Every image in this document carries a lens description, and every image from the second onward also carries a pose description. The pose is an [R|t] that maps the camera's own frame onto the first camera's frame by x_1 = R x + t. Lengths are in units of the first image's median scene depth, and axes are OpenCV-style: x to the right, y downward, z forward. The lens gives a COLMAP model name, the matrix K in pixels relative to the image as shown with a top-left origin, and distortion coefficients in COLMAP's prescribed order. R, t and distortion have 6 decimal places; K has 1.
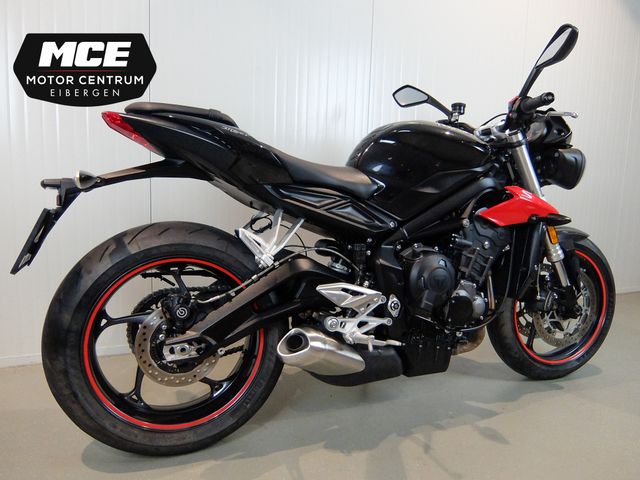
lens RADIAL K [[480.1, 0, 322.8], [0, 480.1, 242.2], [0, 0, 1]] dist [-0.018253, 0.000629]
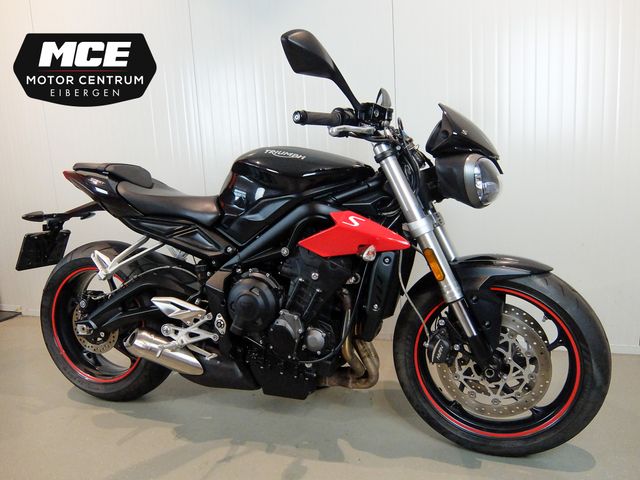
lens RADIAL K [[480.1, 0, 325.4], [0, 480.1, 244.7], [0, 0, 1]] dist [-0.018253, 0.000629]
pose [[0.728209, 0.050849, -0.683466, 1.094895], [-0.018263, 0.998329, 0.054817, -0.116884], [0.685112, -0.027436, 0.727921, 0.379687]]
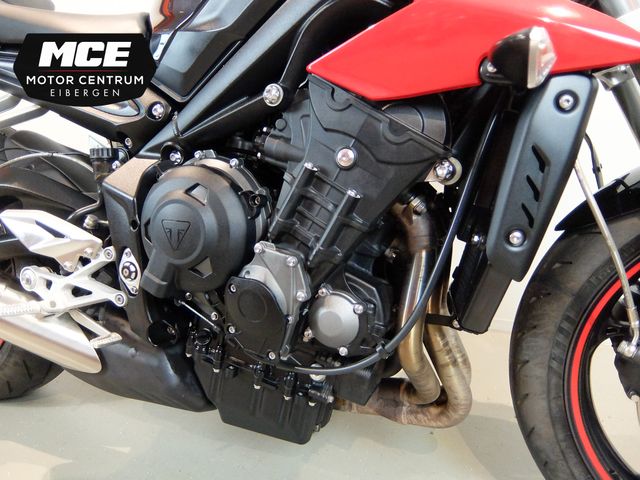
lens RADIAL K [[480.1, 0, 318.3], [0, 480.1, 240.6], [0, 0, 1]] dist [-0.018253, 0.000629]
pose [[0.690383, 0.124714, -0.712614, 0.657666], [-0.068370, 0.991868, 0.107349, 0.033957], [0.720206, -0.025391, 0.693295, 0.815178]]
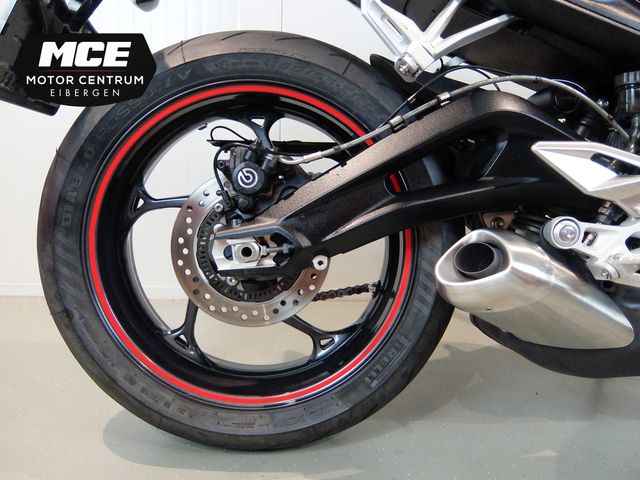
lens RADIAL K [[480.1, 0, 320.9], [0, 480.1, 234.0], [0, 0, 1]] dist [-0.018253, 0.000629]
pose [[0.932913, 0.047119, -0.357005, -0.032227], [-0.044904, 0.998886, 0.014497, 0.169487], [0.357290, 0.002507, 0.933990, 0.479989]]
